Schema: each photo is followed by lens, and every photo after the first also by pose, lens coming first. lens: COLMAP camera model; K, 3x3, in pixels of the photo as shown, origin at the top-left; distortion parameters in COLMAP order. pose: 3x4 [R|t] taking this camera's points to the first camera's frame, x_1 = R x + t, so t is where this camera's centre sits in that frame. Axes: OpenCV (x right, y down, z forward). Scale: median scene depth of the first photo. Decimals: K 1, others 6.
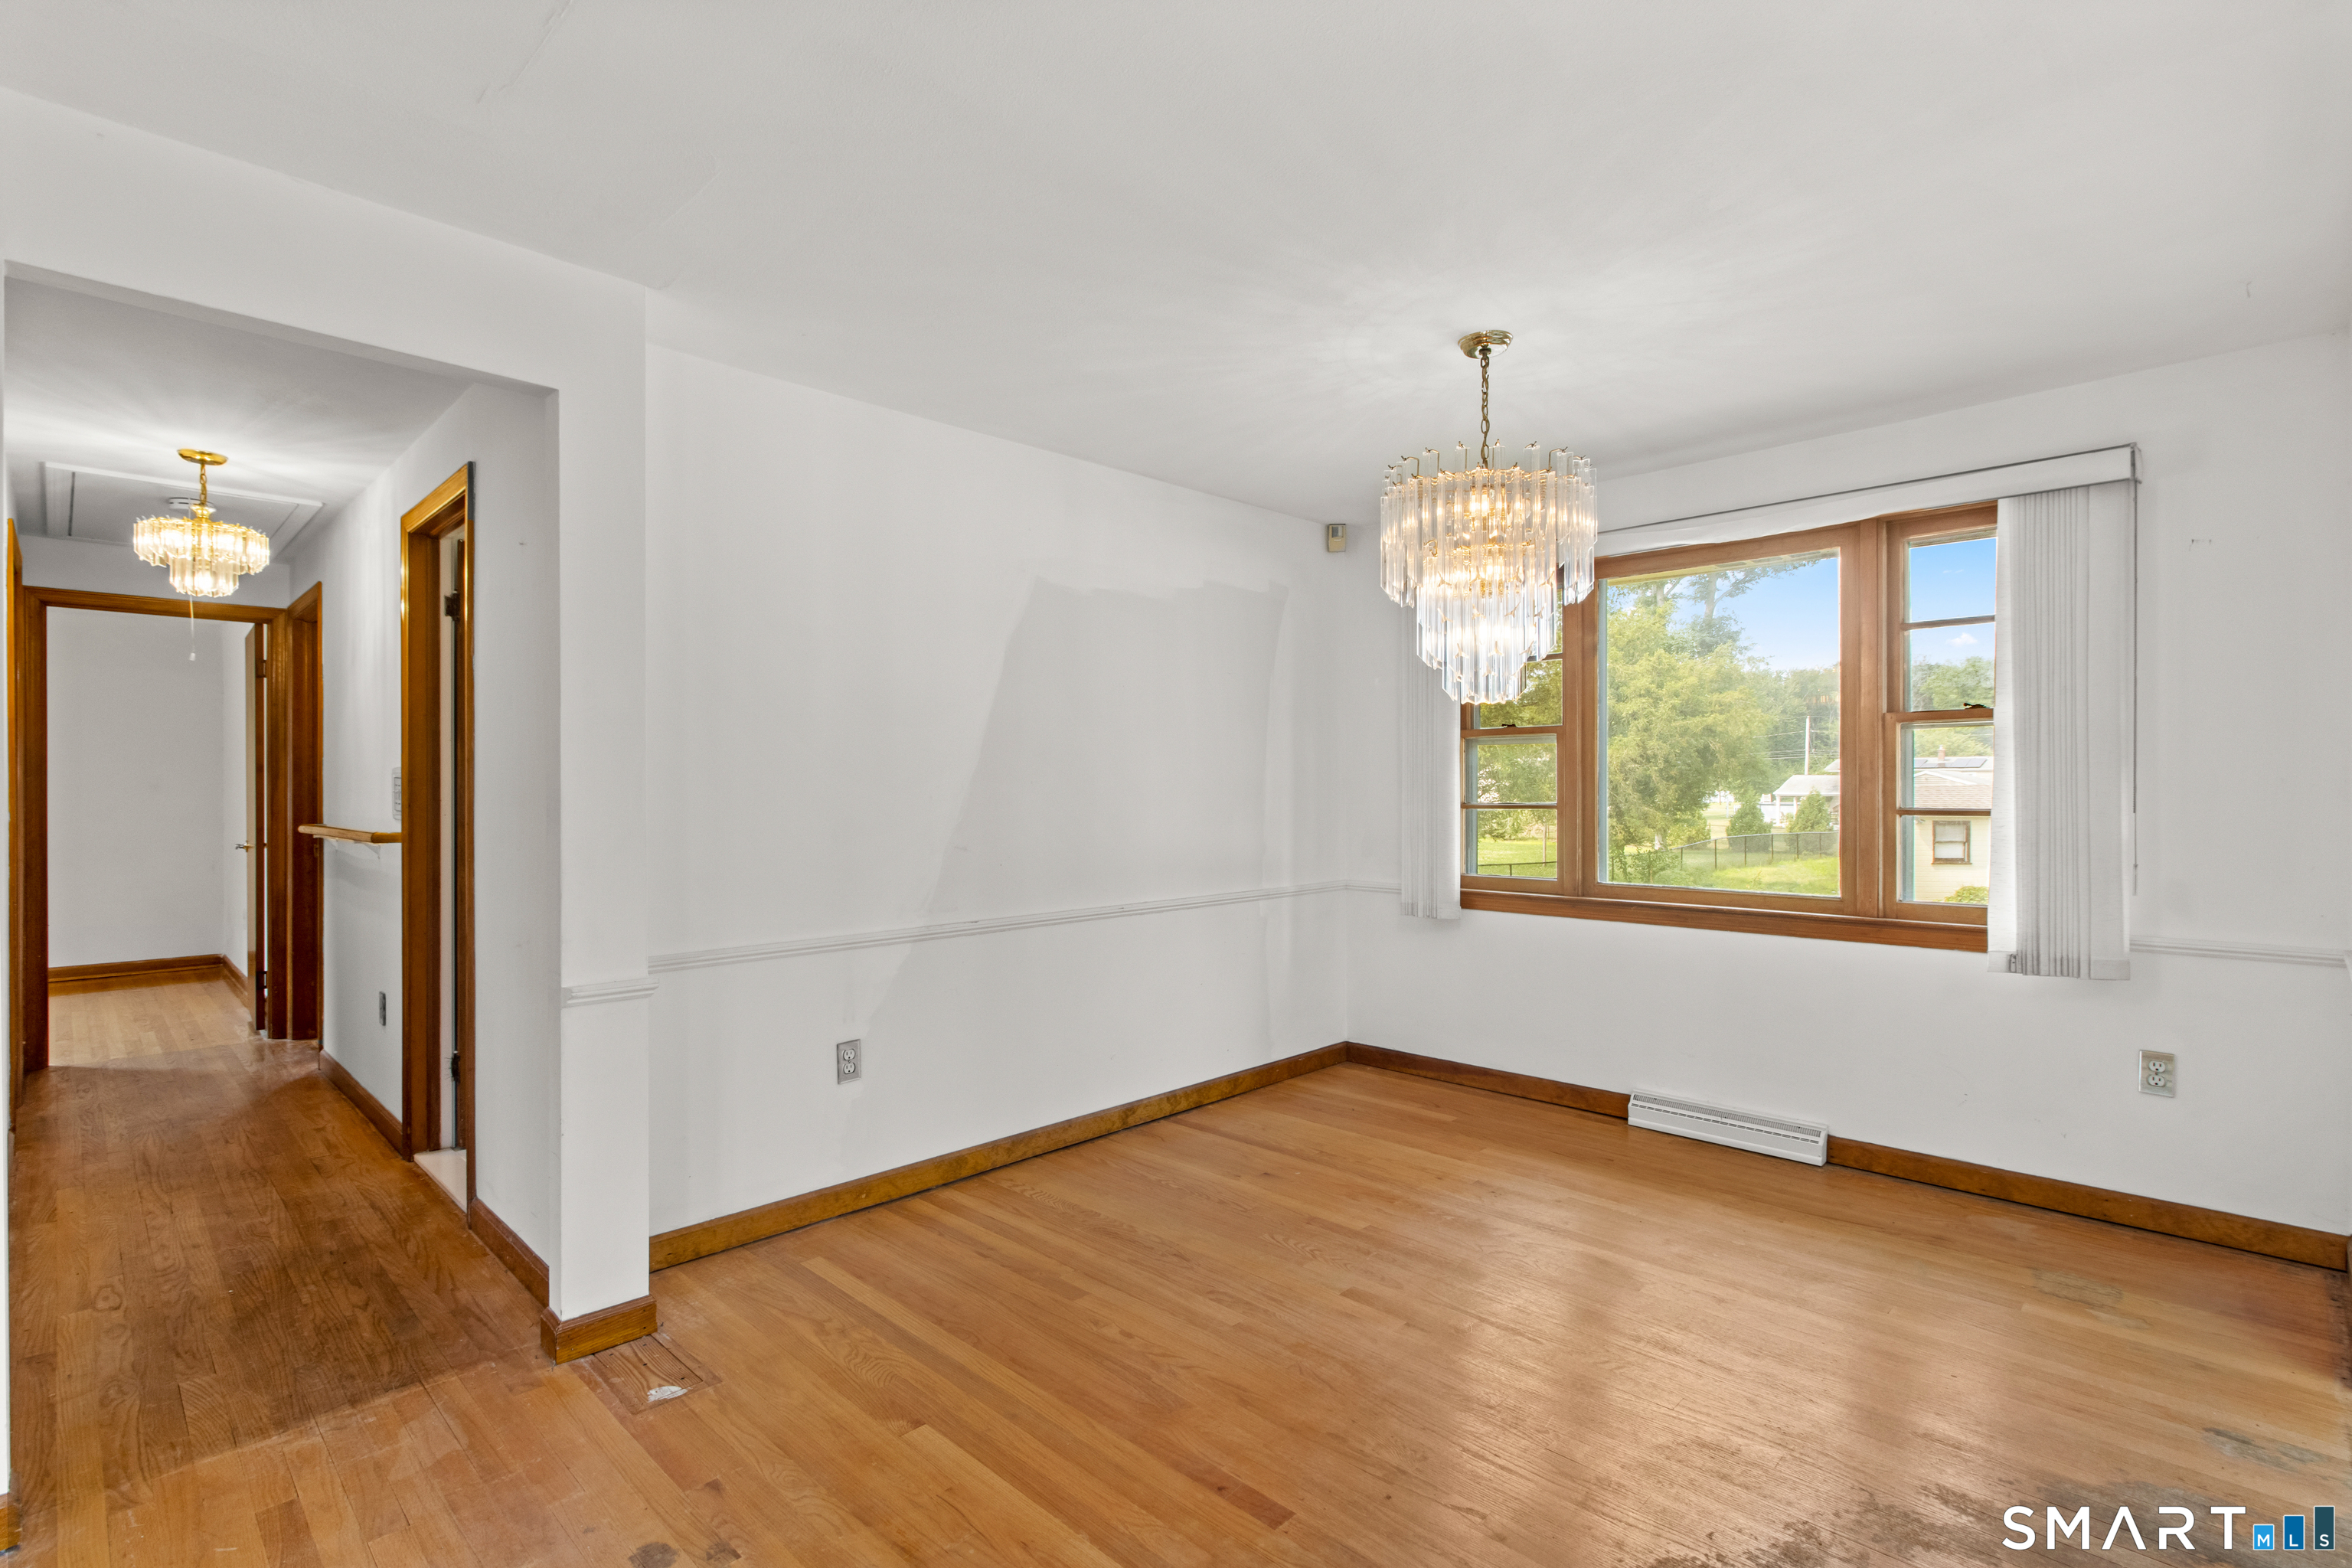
lens RADIAL K [[1100.8, 0, 1193.4], [0, 1100.8, 796.4], [0, 0, 1]] dist [0.004096, -0.001945]
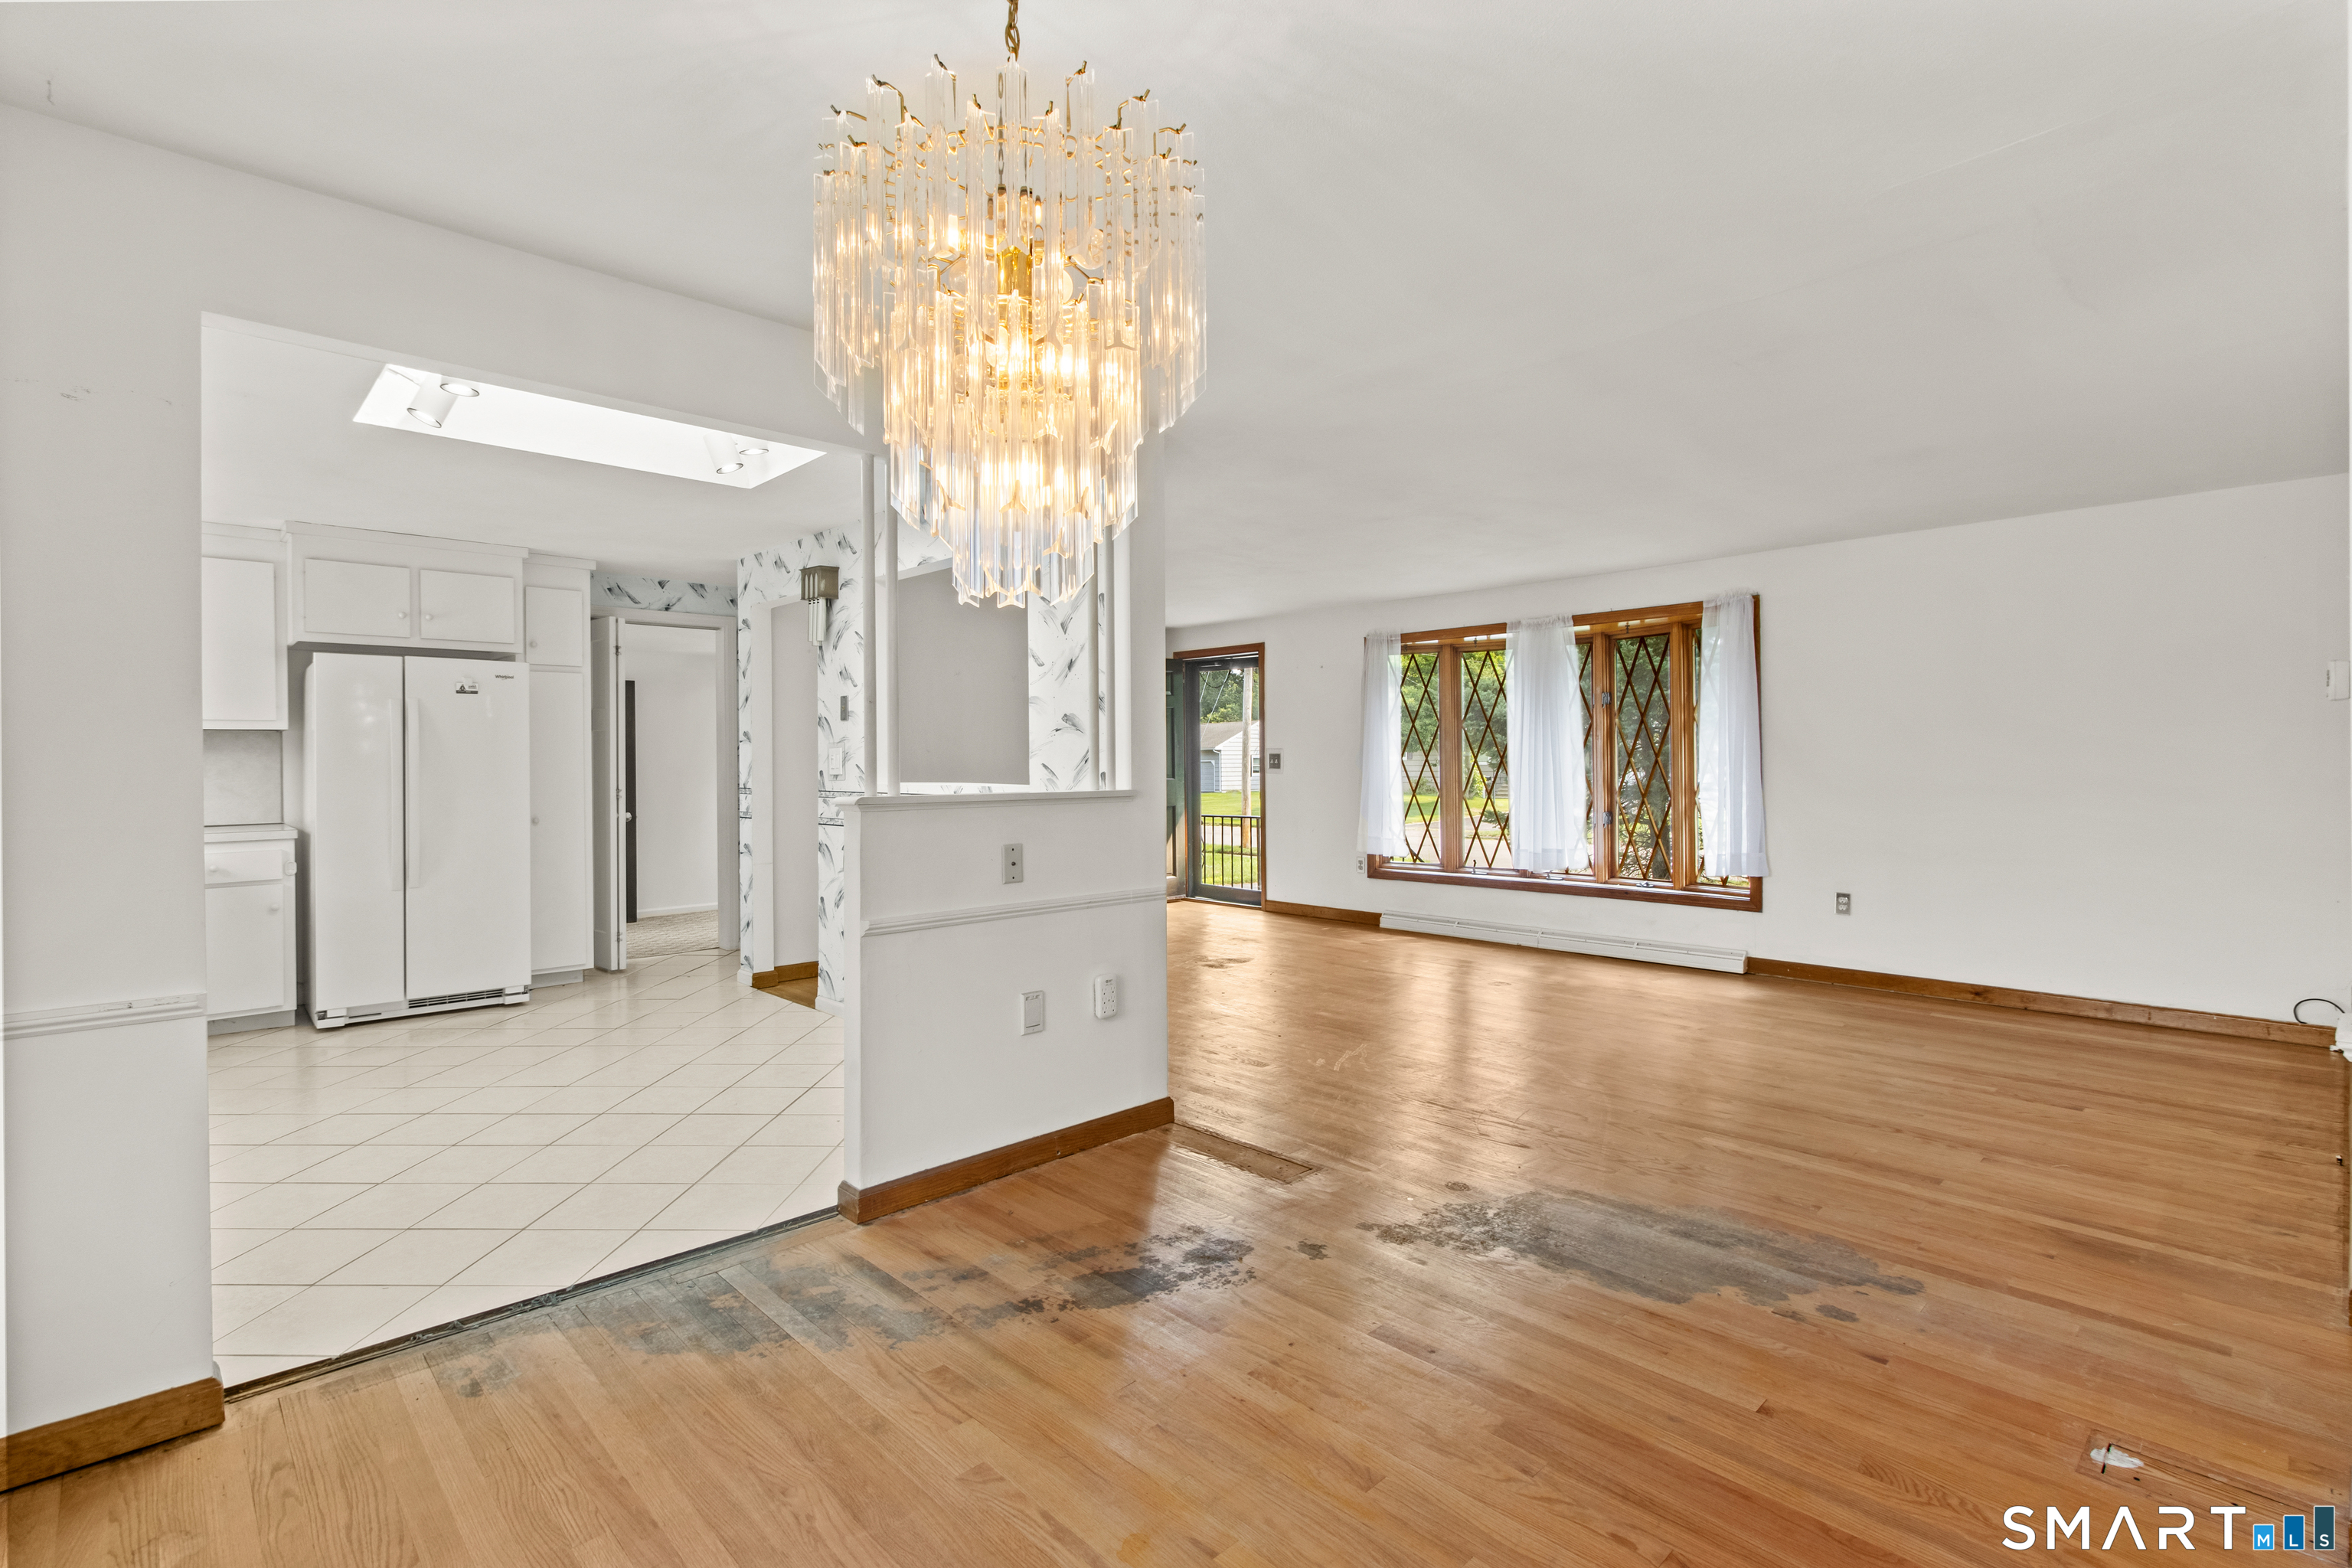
lens RADIAL K [[1100.8, 0, 1184.4], [0, 1100.8, 762.2], [0, 0, 1]] dist [0.004096, -0.001945]
pose [[-0.999060, 0.011096, 0.041893, 0.120121], [0.011661, 0.999844, 0.013289, -0.010099], [-0.041739, 0.013766, -0.999034, 1.128643]]
